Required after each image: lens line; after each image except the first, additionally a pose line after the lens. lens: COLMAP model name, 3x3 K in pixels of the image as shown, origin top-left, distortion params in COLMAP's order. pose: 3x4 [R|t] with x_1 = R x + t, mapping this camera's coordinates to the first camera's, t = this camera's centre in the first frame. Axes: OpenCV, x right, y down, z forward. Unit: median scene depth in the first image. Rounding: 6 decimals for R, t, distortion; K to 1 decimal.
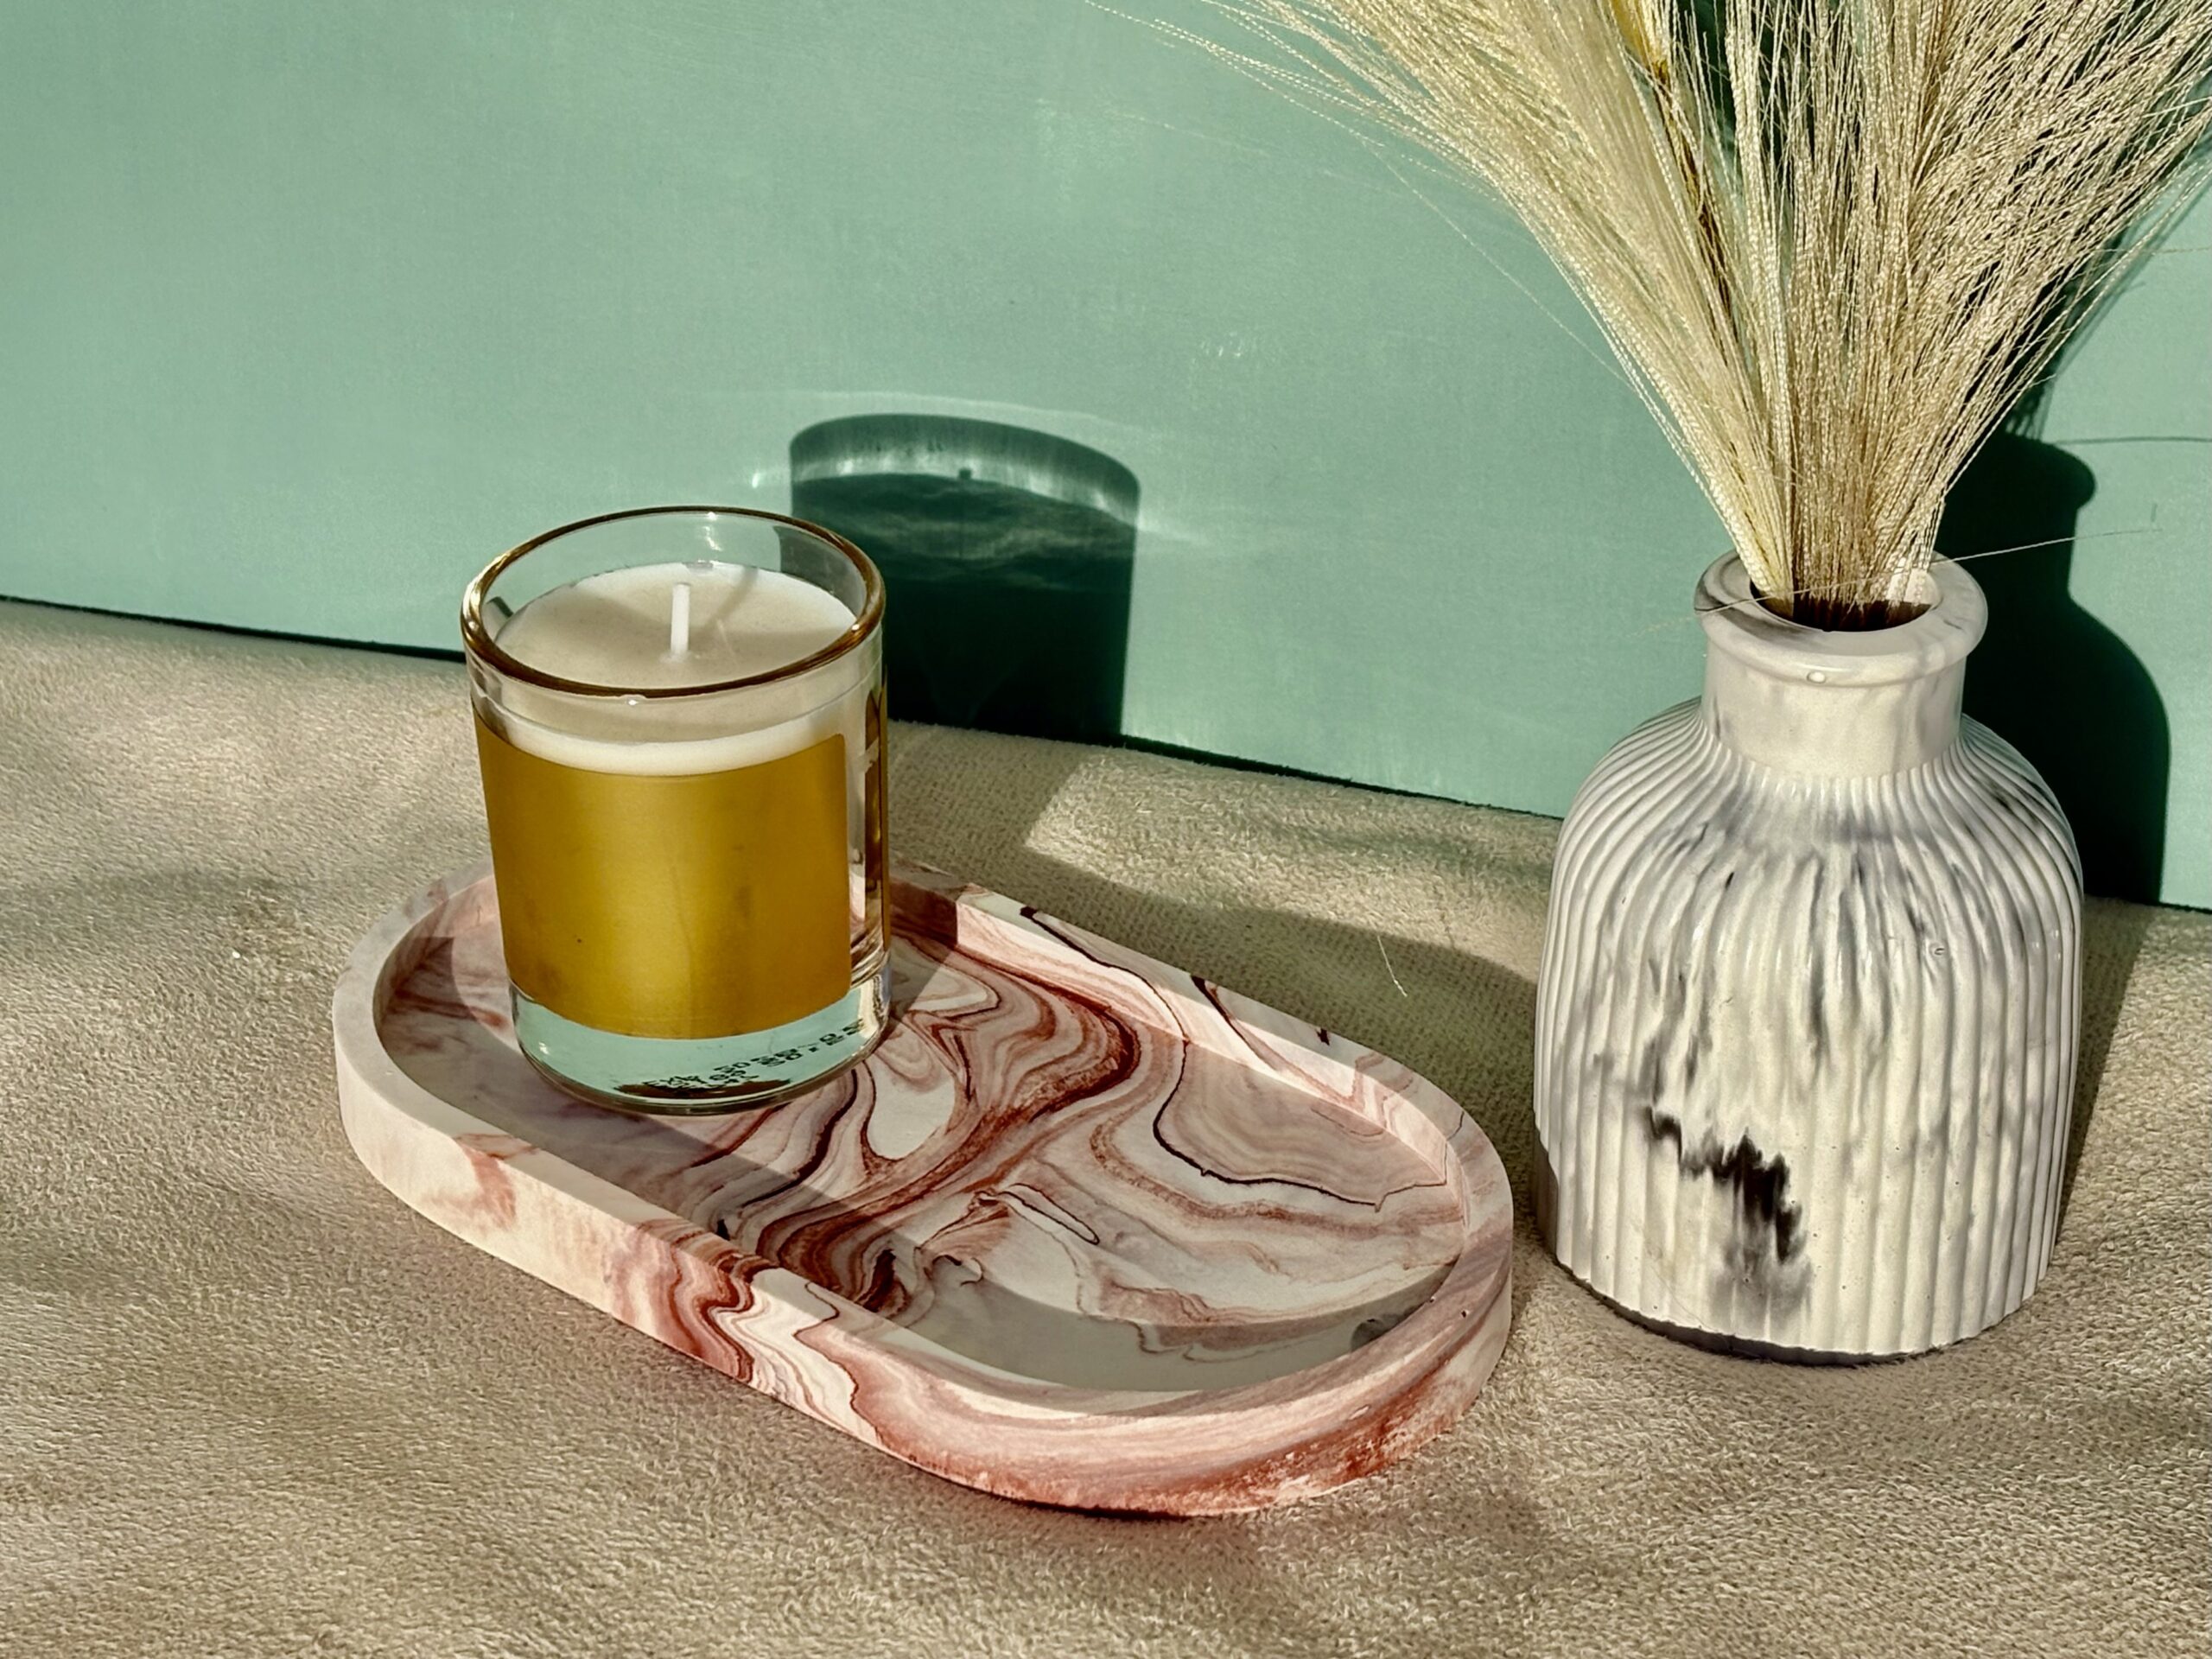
lens RADIAL K [[4675.5, 0, 1106.0], [0, 4675.5, 829.5], [0, 0, 1]] dist [0.136282, -0.003010]
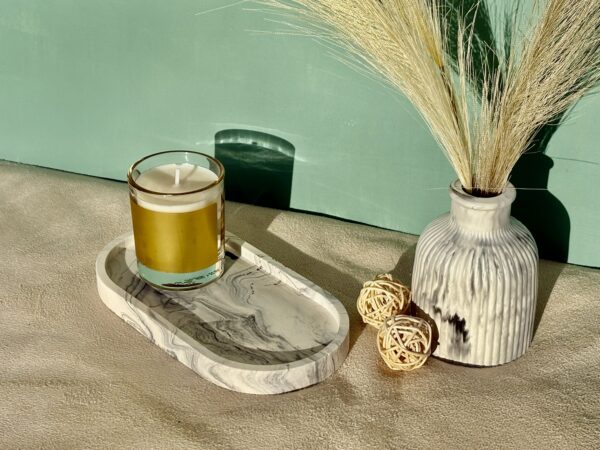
lens RADIAL K [[1268.2, 0, 300.0], [0, 1268.2, 225.0], [0, 0, 1]] dist [0.136282, -0.003010]
pose [[0.998114, 0.038939, -0.047461, 0.045259], [-0.039267, 0.999211, -0.006009, -0.003088], [0.047189, 0.007861, 0.998855, -0.179026]]
